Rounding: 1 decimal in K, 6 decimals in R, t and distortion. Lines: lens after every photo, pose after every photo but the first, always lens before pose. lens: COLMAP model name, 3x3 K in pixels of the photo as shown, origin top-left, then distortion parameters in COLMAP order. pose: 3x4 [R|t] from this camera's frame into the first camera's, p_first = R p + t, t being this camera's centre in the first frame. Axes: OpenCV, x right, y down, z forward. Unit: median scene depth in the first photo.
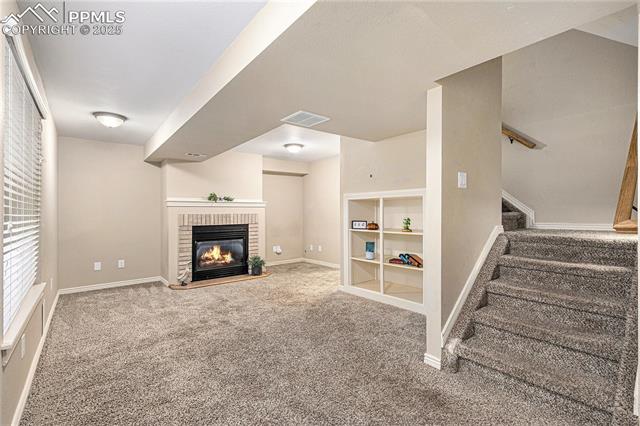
lens RADIAL K [[292.5, 0, 321.7], [0, 292.5, 211.8], [0, 0, 1]] dist [-0.000738, 0.000010]
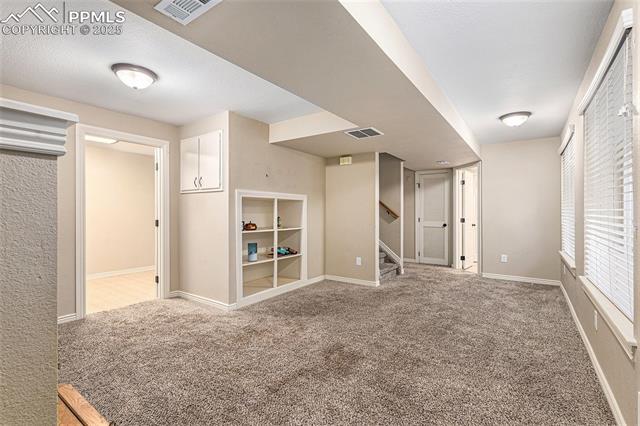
lens RADIAL K [[294.1, 0, 322.0], [0, 294.1, 215.8], [0, 0, 1]] dist [0.001743, 0.000296]
pose [[-0.270183, -0.002720, 0.962805, -0.859164], [0.008012, 0.999955, 0.005073, 0.011480], [-0.962776, 0.009084, -0.270149, 1.096078]]
